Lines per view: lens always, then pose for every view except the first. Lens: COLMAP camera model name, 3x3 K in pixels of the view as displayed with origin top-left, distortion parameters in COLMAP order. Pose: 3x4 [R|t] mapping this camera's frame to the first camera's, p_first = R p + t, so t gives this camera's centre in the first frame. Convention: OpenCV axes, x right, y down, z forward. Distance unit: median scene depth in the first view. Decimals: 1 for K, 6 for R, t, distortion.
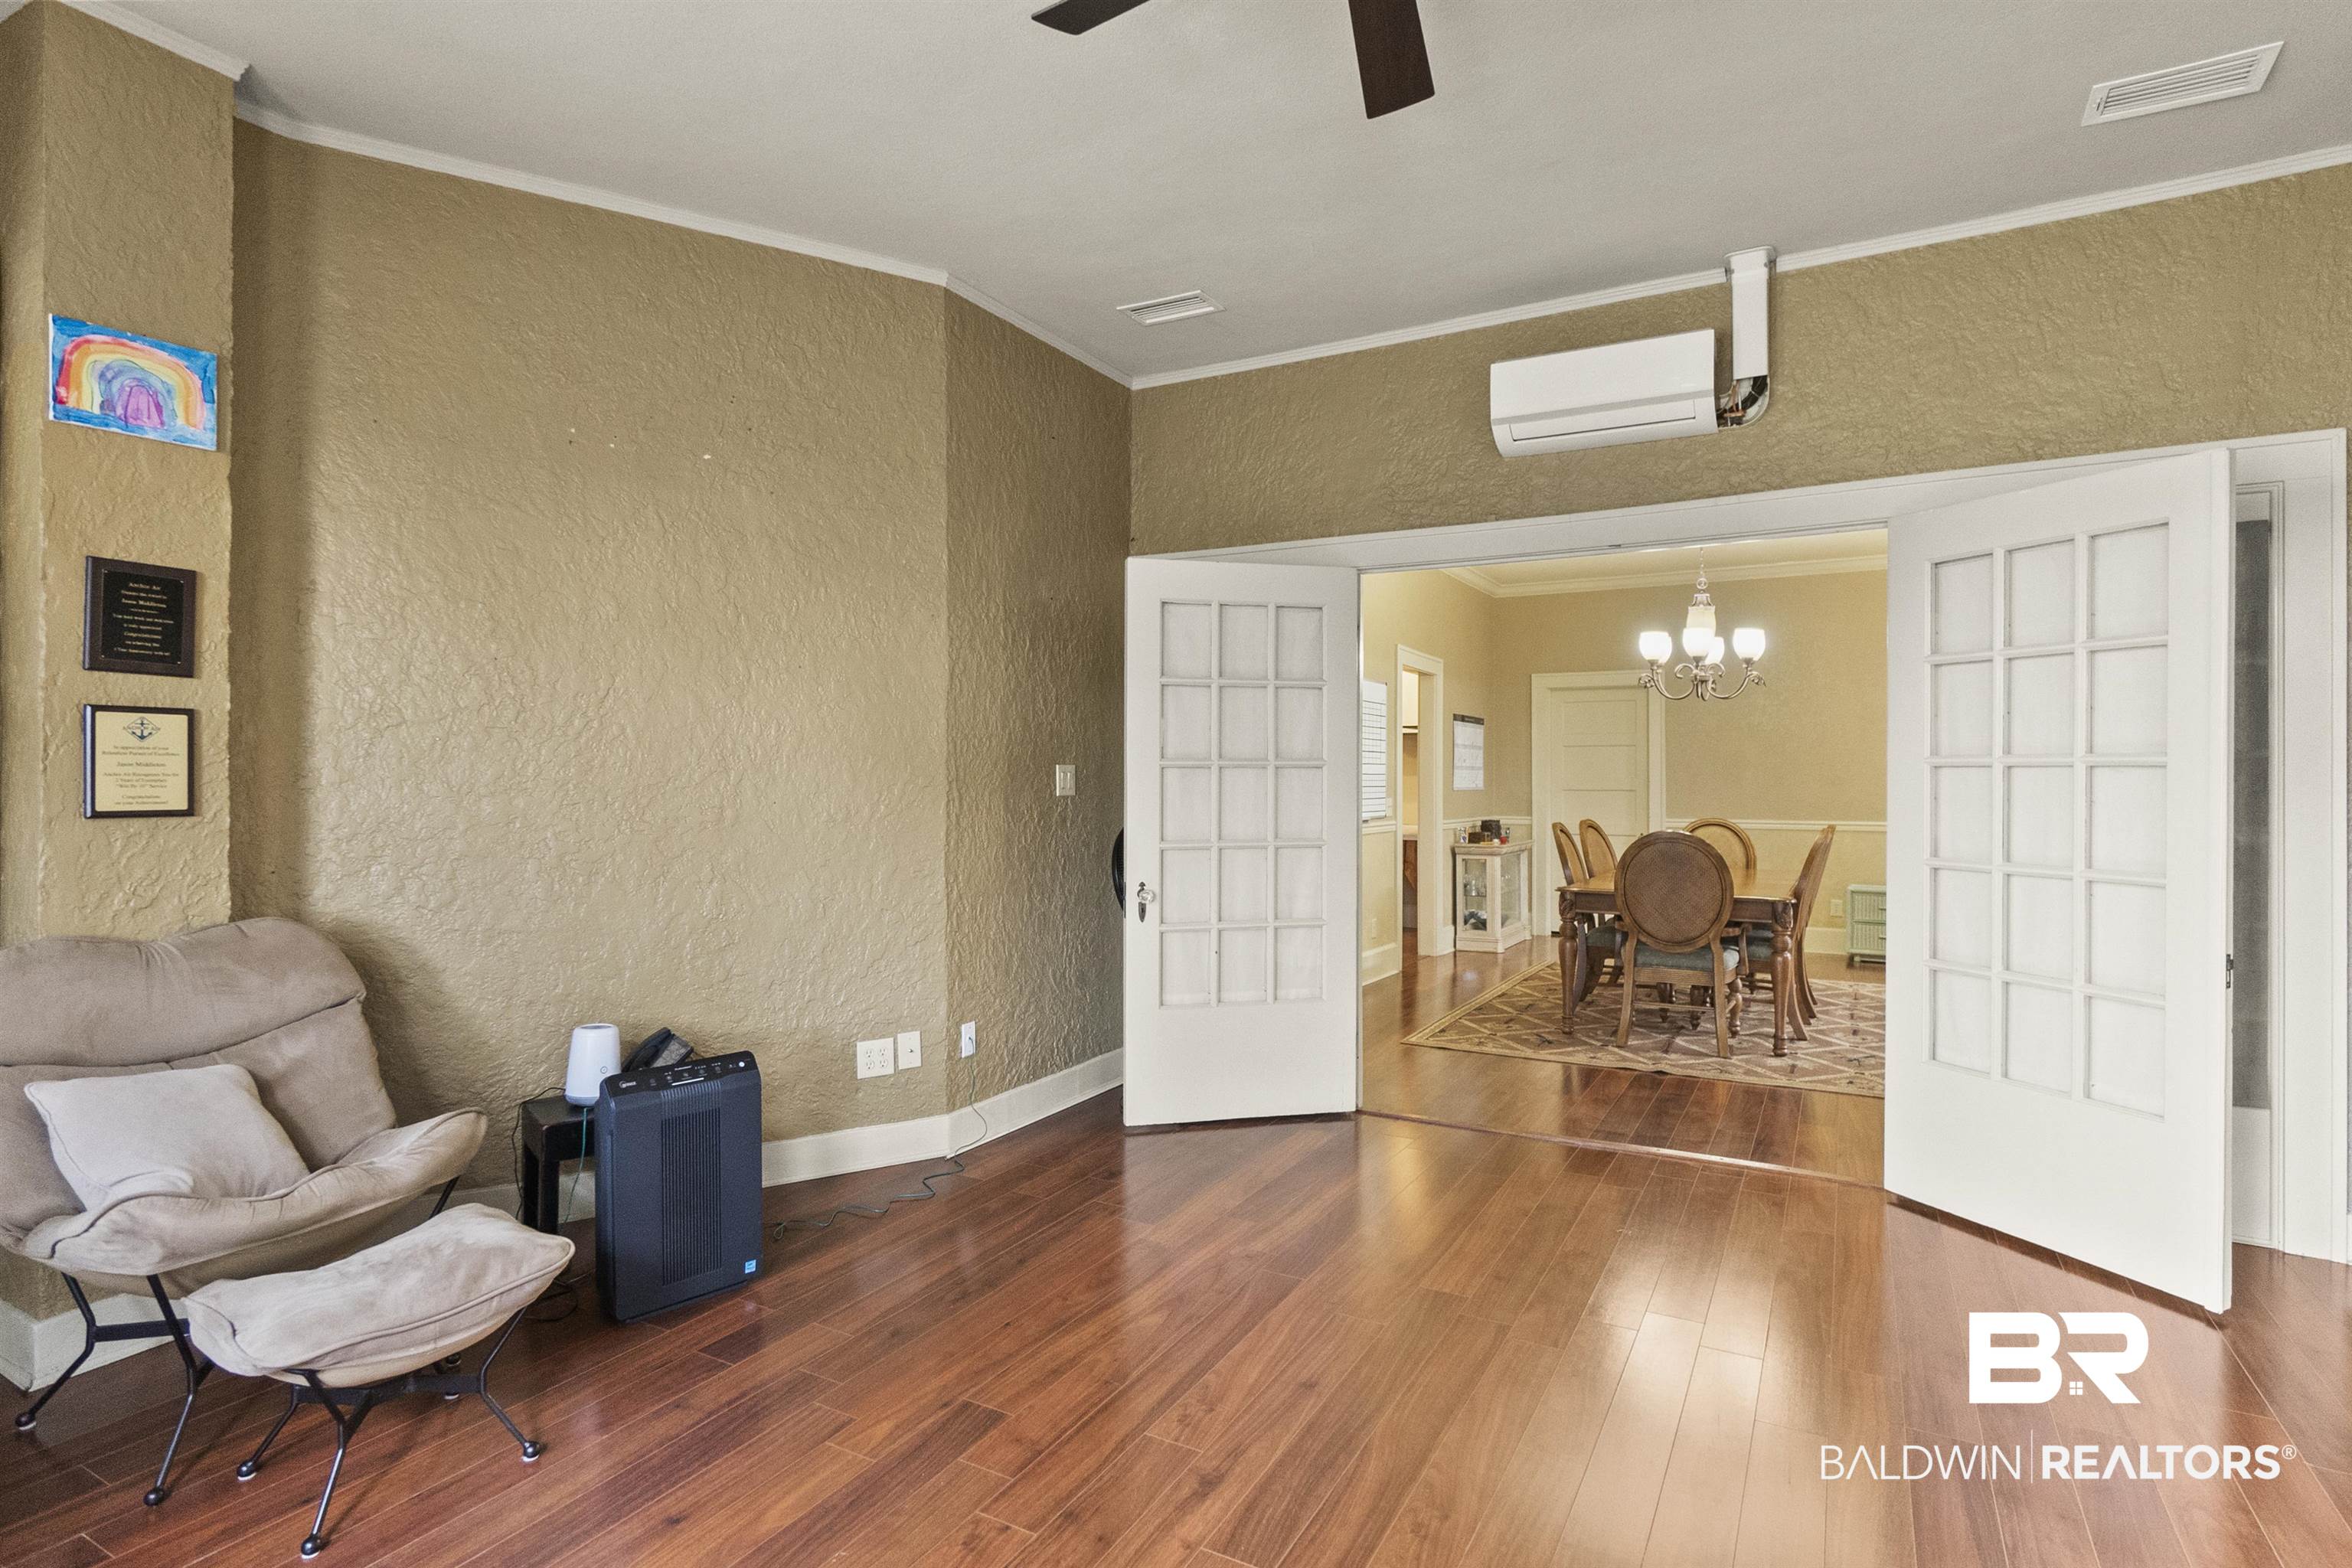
lens RADIAL K [[1198.5, 0, 1156.1], [0, 1198.5, 772.6], [0, 0, 1]] dist [-0.008279, 0.002737]
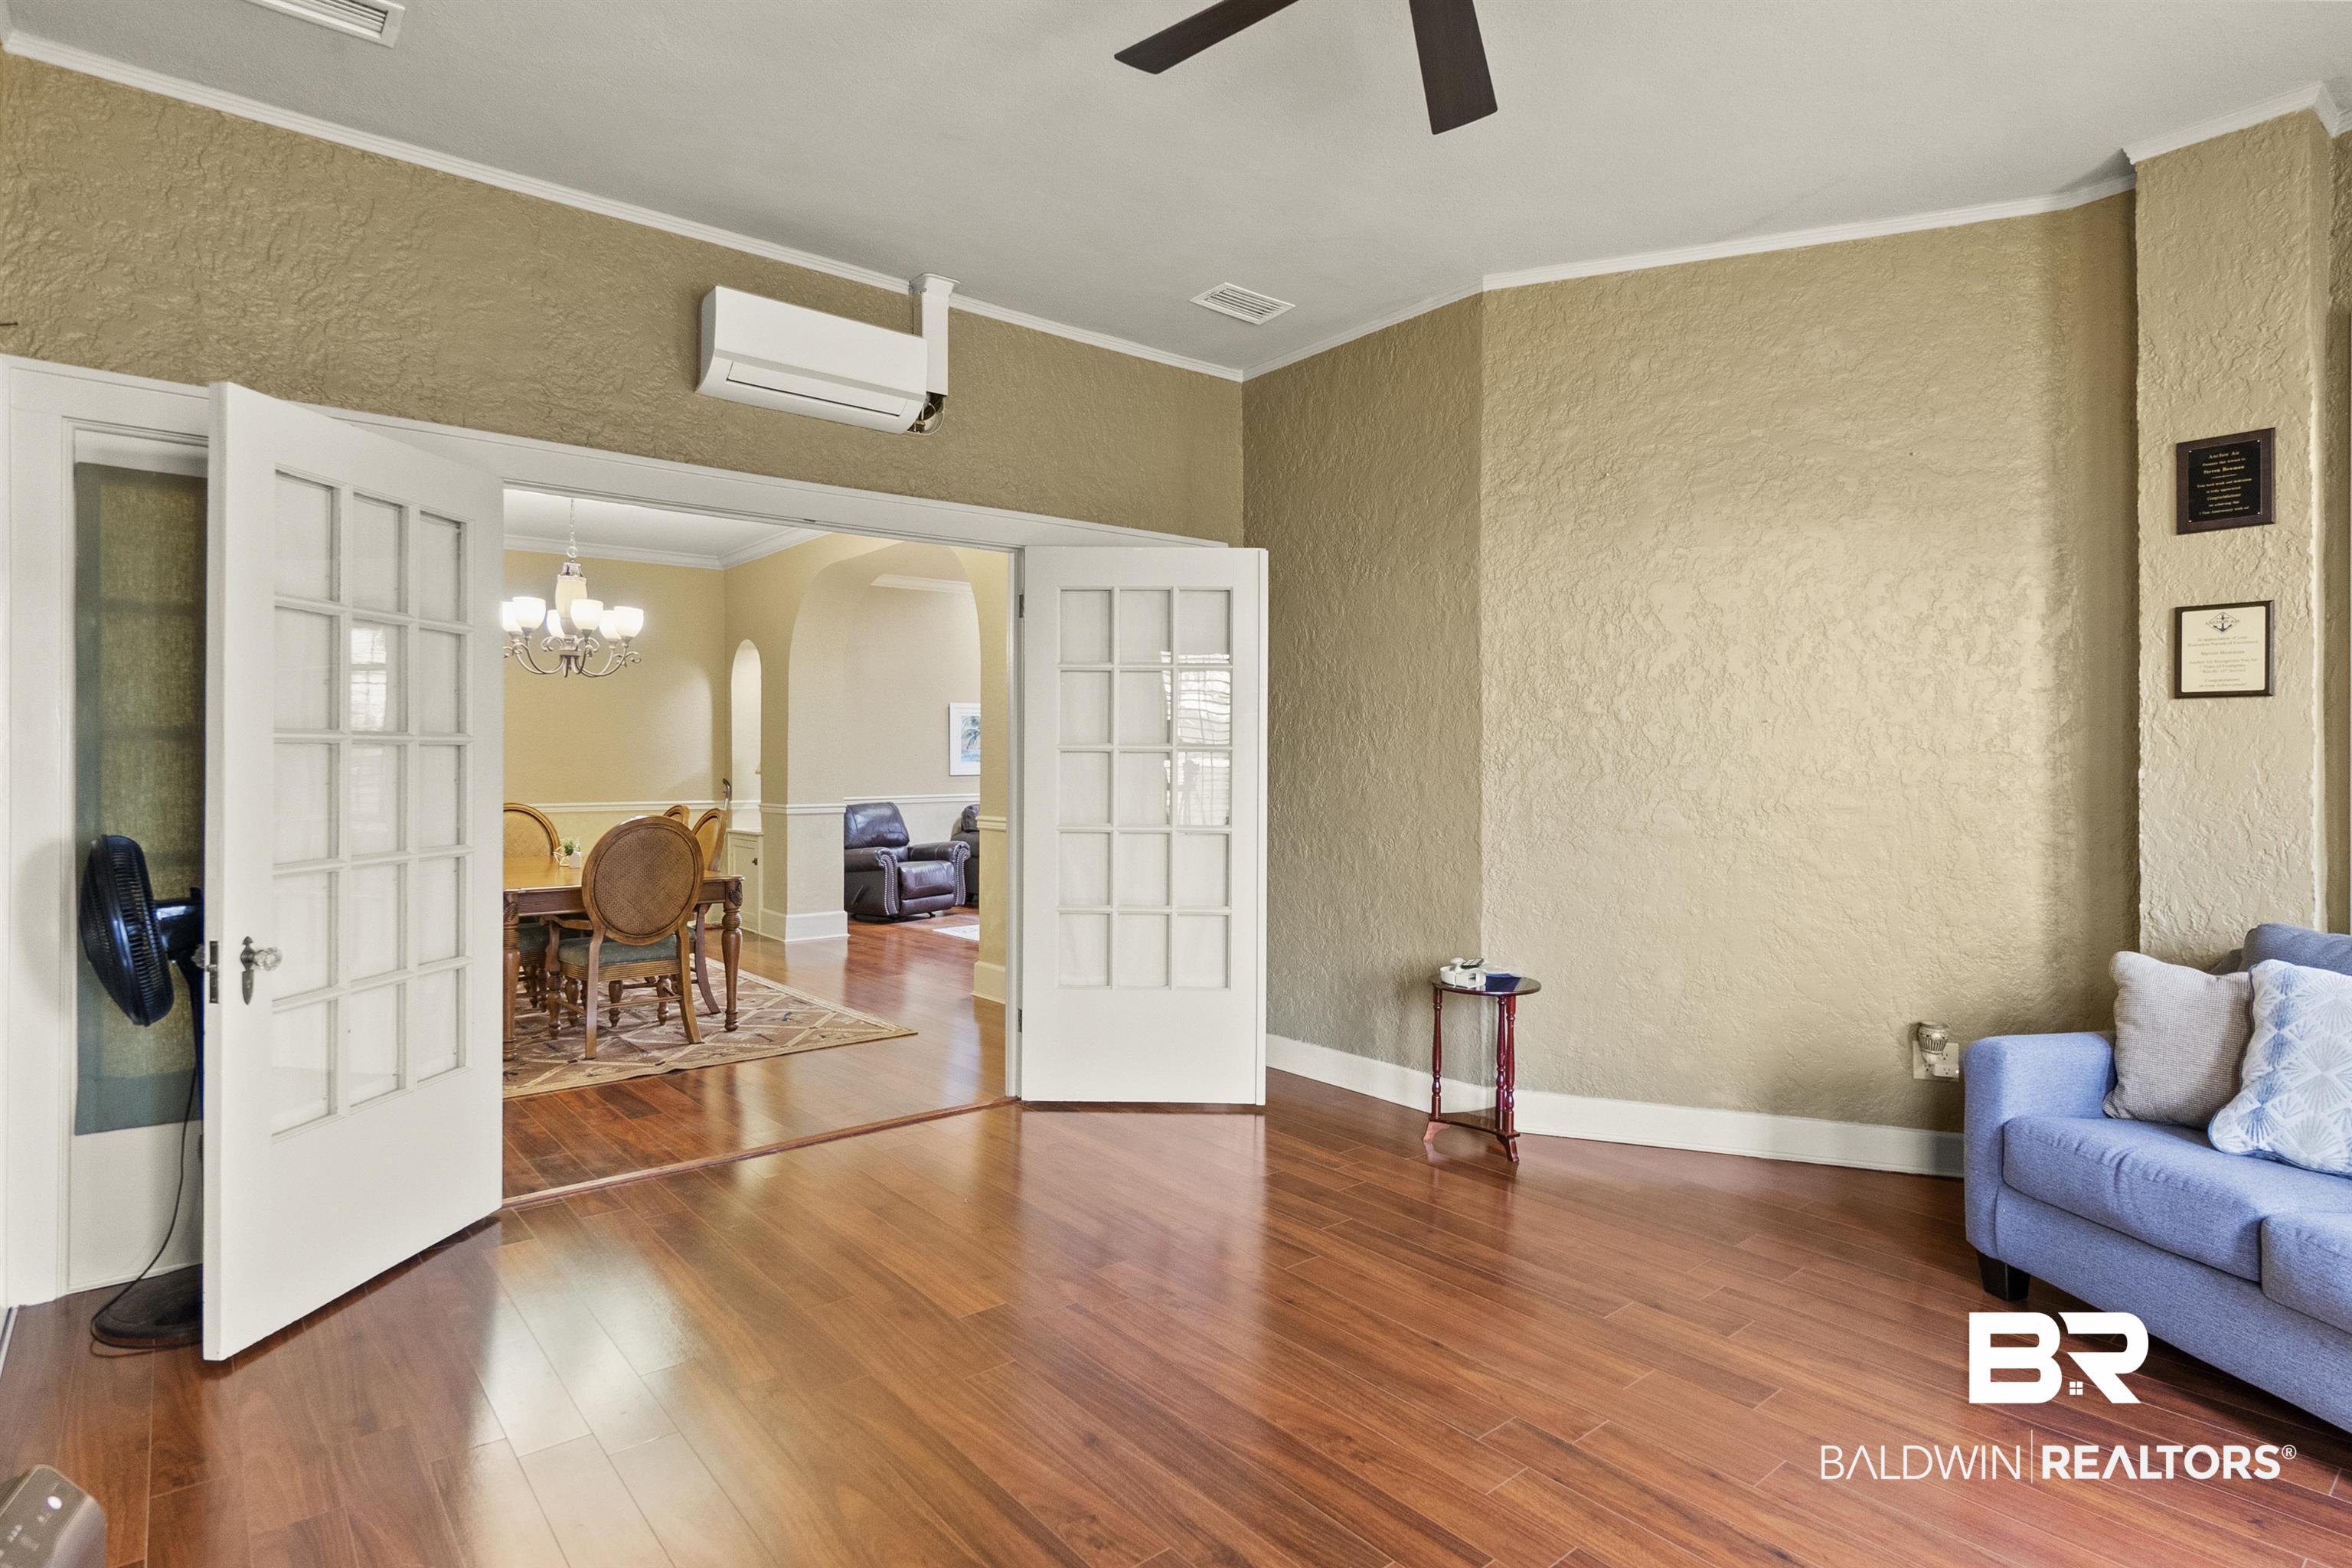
lens RADIAL K [[1198.5, 0, 1163.7], [0, 1198.5, 760.2], [0, 0, 1]] dist [-0.008279, 0.002737]
pose [[0.358722, 0.000993, 0.933444, -0.413060], [-0.005369, 0.999985, 0.001000, 0.001746], [-0.933429, -0.005371, 0.358722, 0.379779]]
